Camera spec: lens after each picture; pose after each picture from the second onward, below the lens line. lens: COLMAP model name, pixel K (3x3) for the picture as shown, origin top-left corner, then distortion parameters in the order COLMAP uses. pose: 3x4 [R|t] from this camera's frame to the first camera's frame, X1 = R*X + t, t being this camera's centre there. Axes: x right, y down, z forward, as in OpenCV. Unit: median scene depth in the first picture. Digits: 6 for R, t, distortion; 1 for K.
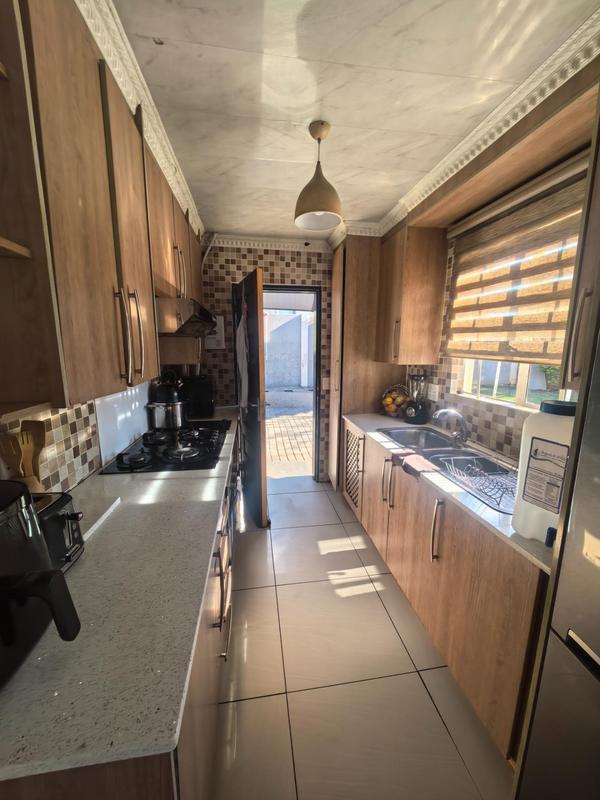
lens RADIAL K [[318.3, 0, 309.0], [0, 318.3, 401.3], [0, 0, 1]] dist [0.010404, -0.006144]
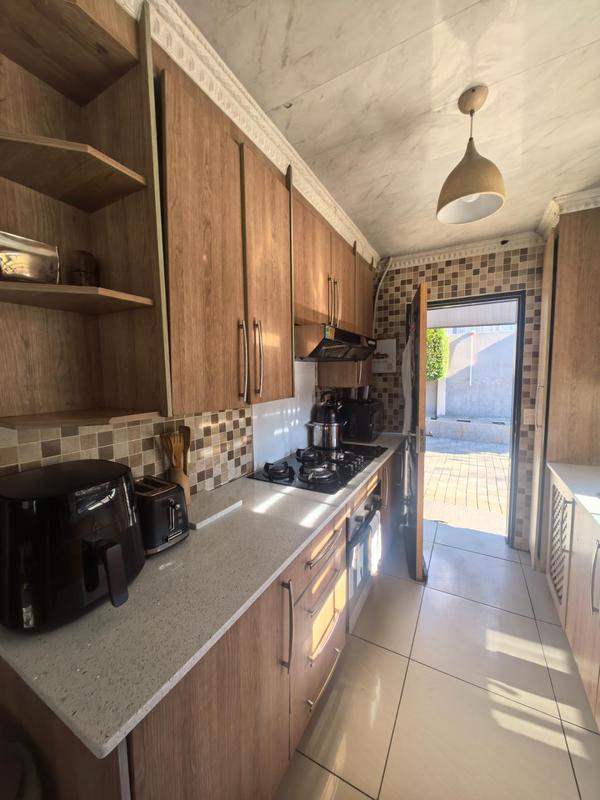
lens RADIAL K [[316.1, 0, 286.9], [0, 316.1, 399.8], [0, 0, 1]] dist [0.000562, -0.005356]
pose [[0.768087, 0.038597, -0.639181, 0.121512], [-0.091317, 0.994582, -0.049676, -0.008575], [0.633800, 0.096524, 0.767450, 0.098753]]
